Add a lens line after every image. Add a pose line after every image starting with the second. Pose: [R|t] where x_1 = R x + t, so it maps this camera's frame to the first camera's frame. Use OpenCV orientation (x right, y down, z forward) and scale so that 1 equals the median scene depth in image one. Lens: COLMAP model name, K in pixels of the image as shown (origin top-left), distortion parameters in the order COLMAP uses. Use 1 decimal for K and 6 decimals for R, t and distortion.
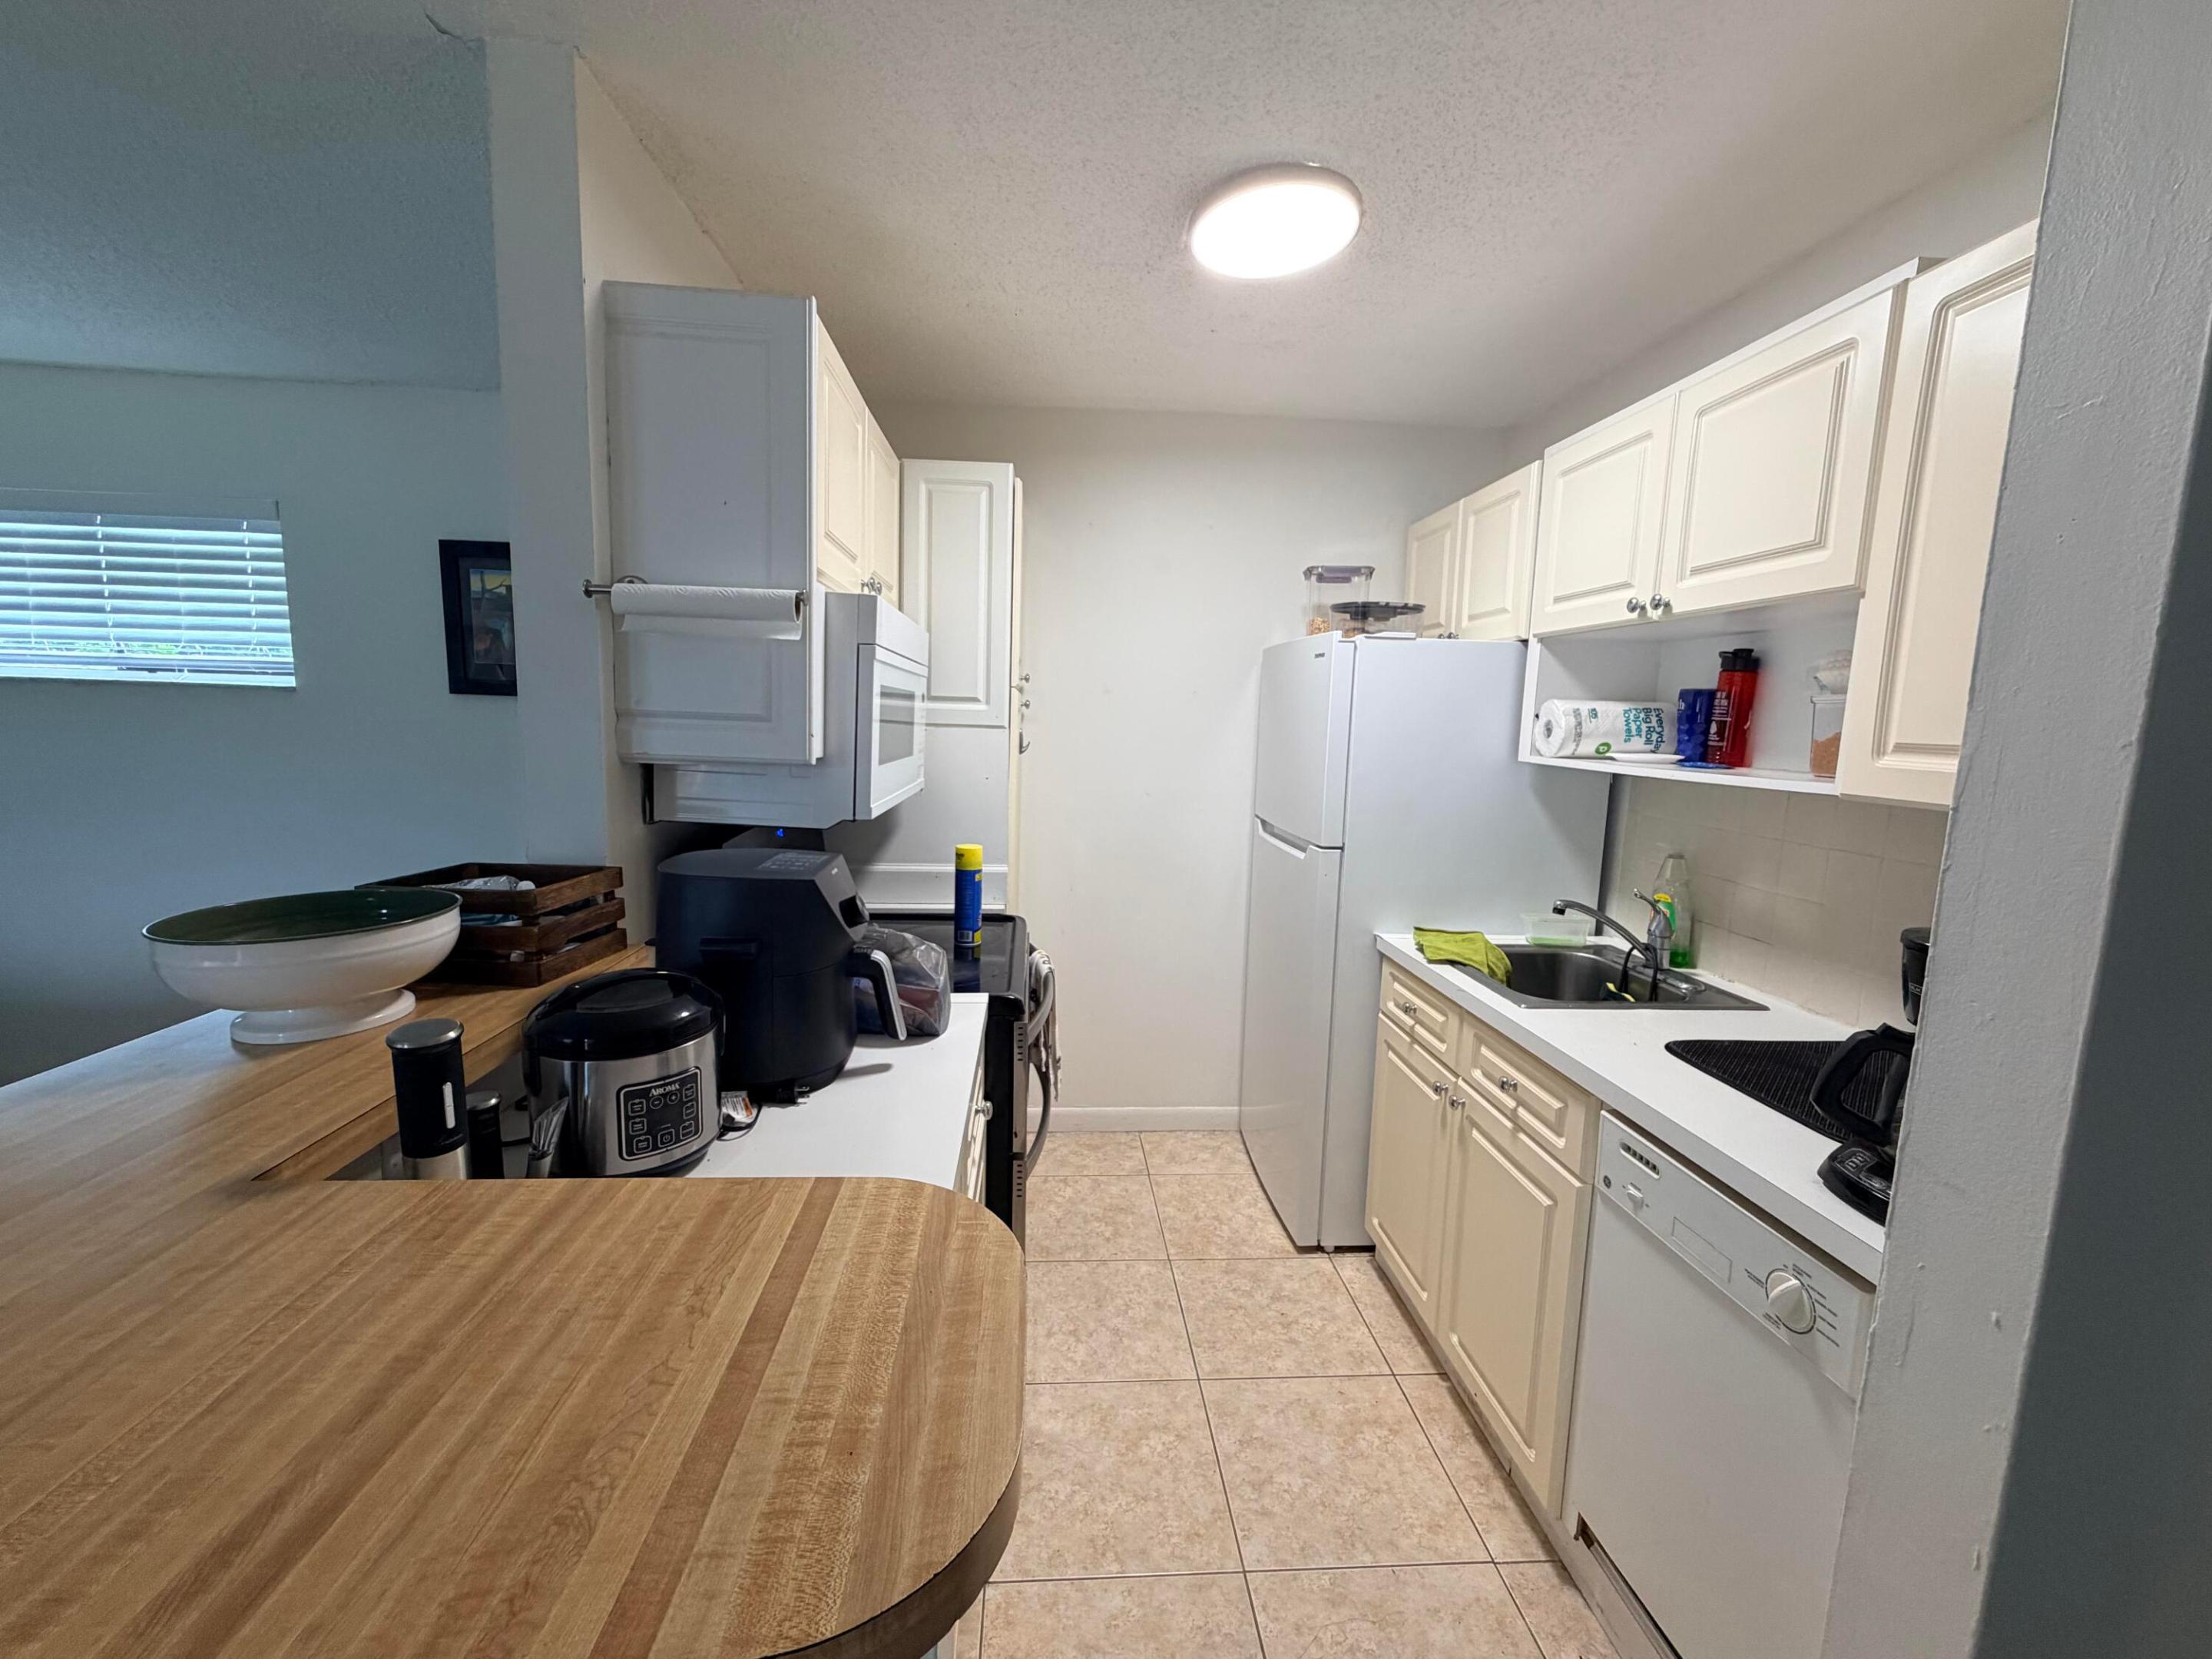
lens RADIAL K [[881.6, 0, 1099.6], [0, 881.6, 829.9], [0, 0, 1]] dist [0.000233, 0.000087]
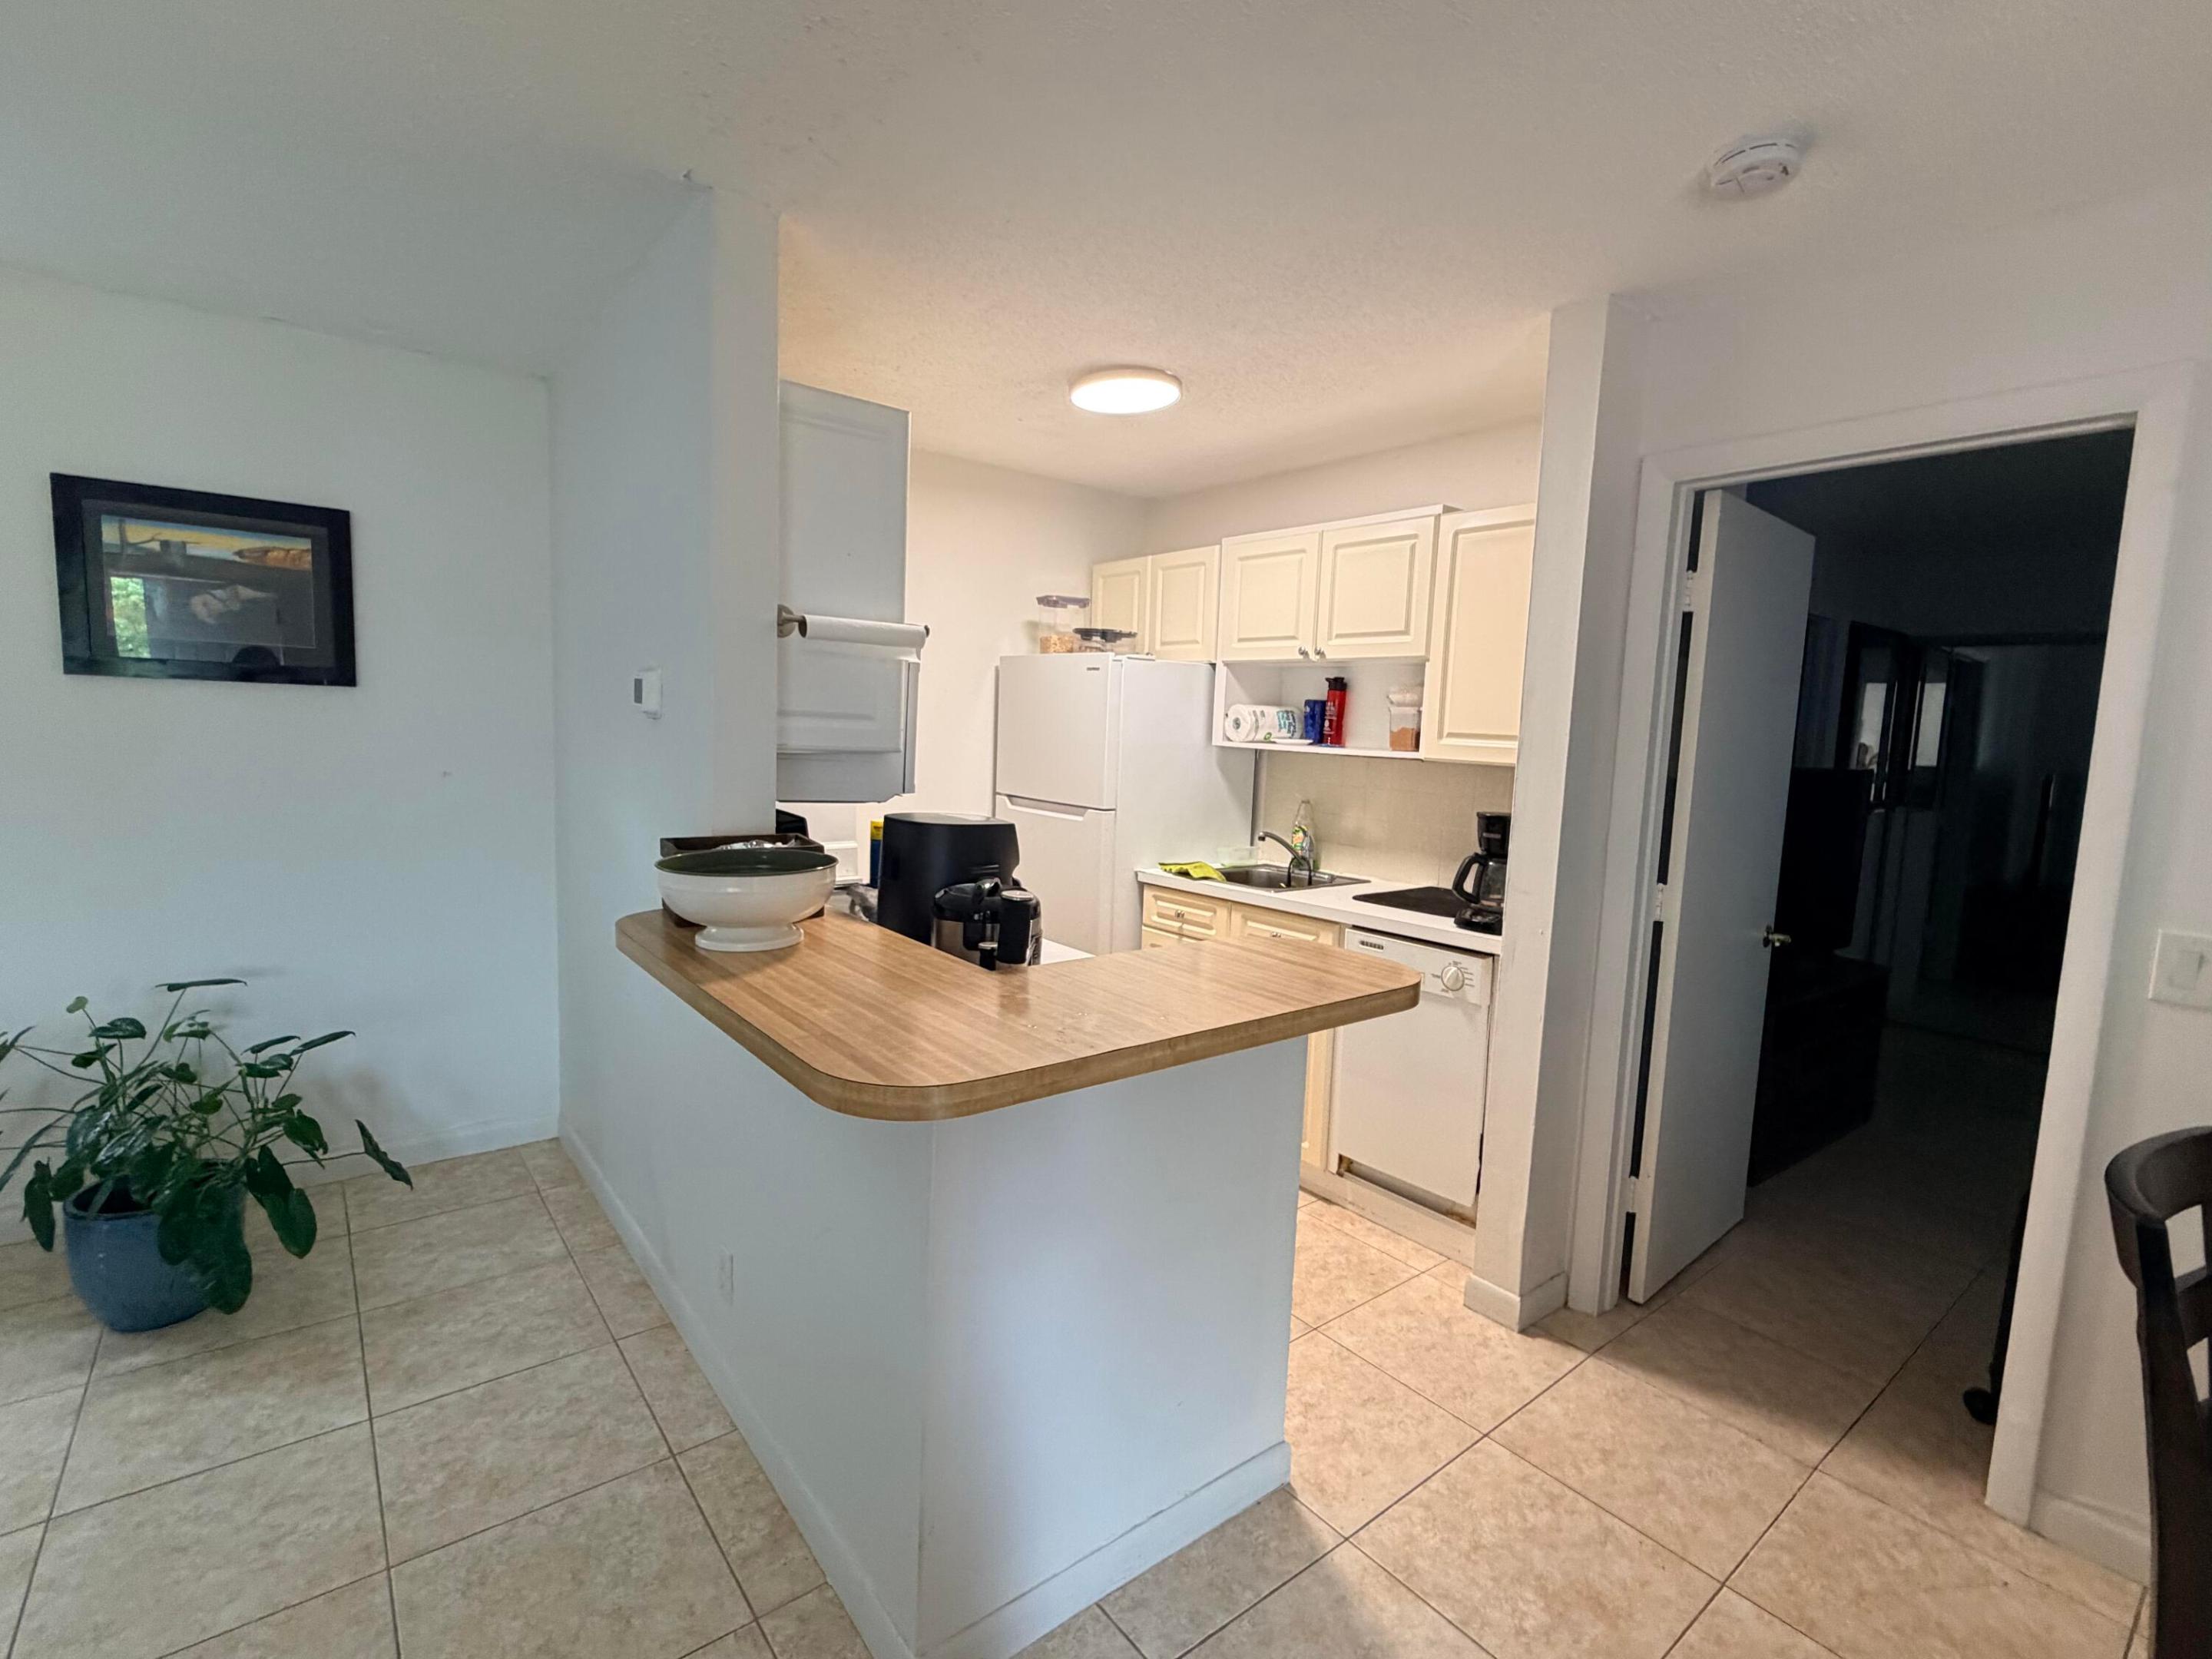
lens RADIAL K [[1019.3, 0, 1106.0], [0, 1019.3, 834.7], [0, 0, 1]] dist [-0.002353, 0.000294]
pose [[0.821842, -0.060879, 0.566453, -0.766347], [0.059496, 0.998009, 0.020941, 0.030278], [-0.566600, 0.016491, 0.823828, -0.359850]]
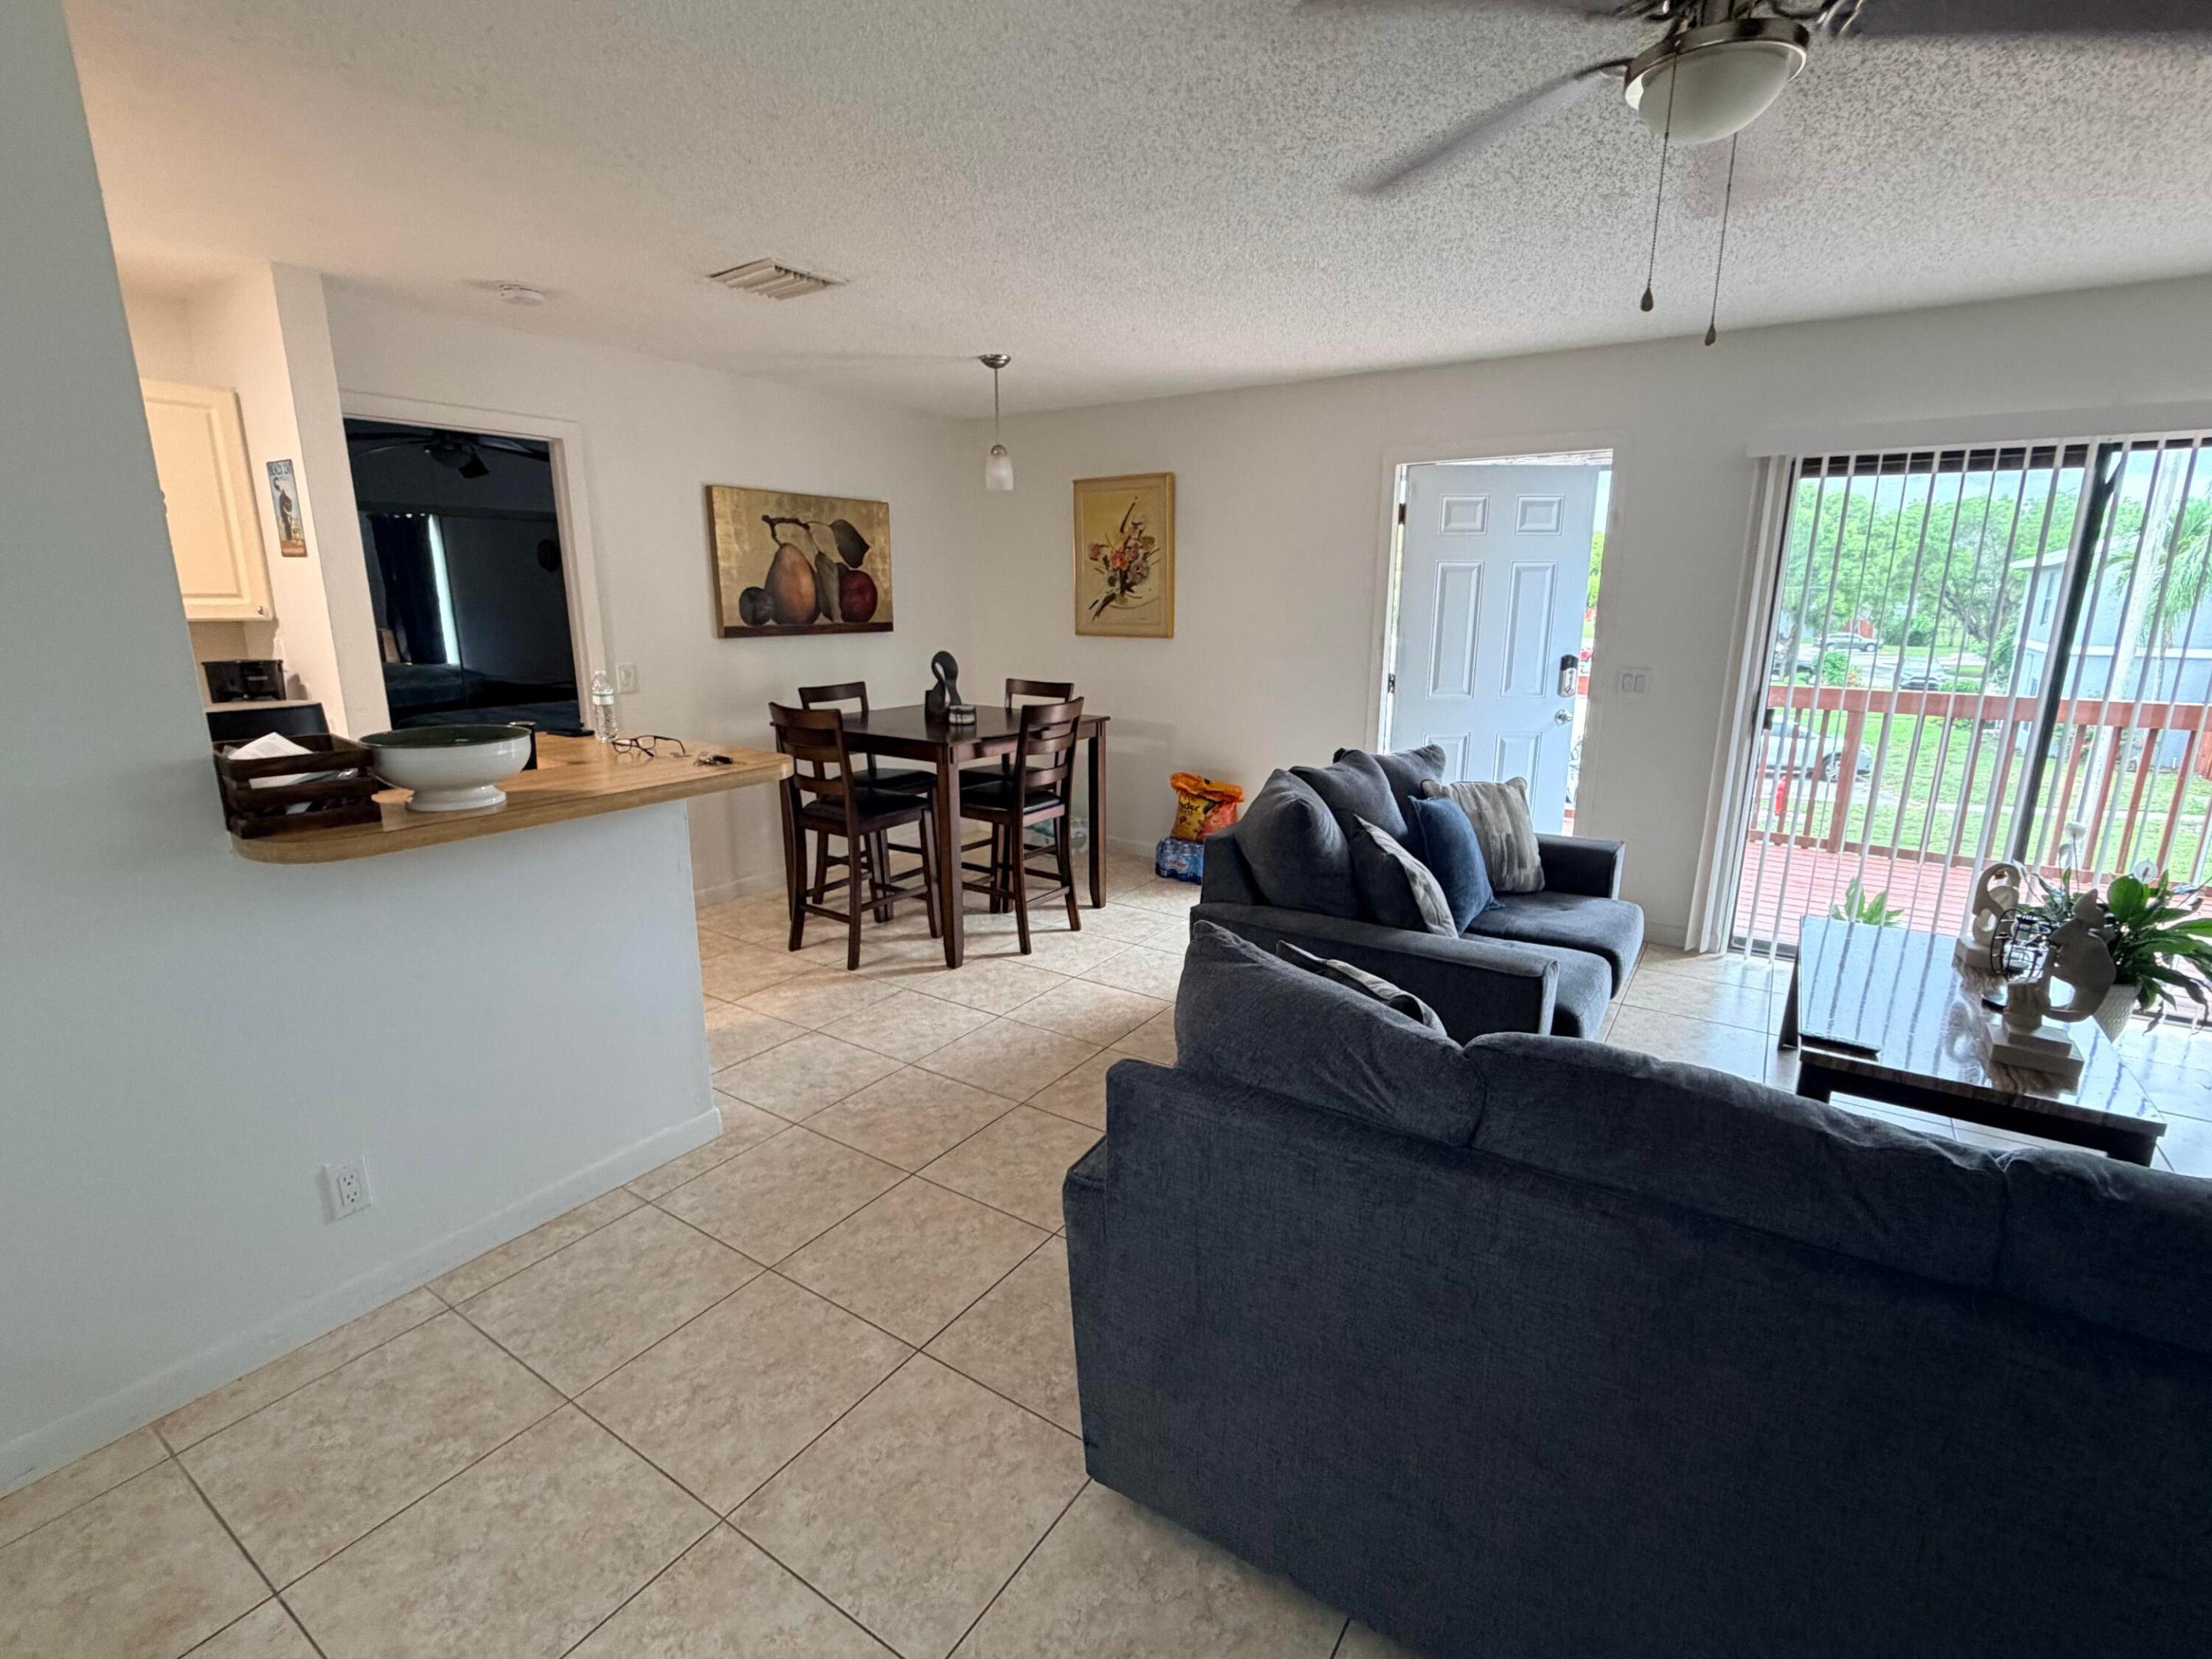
lens RADIAL K [[1019.3, 0, 1106.0], [0, 1019.3, 834.7], [0, 0, 1]] dist [-0.002353, 0.000294]
pose [[-0.795710, -0.165128, 0.582734, -1.707407], [0.057731, 0.937060, 0.344363, -0.167065], [-0.602921, 0.307655, -0.736095, 0.976675]]
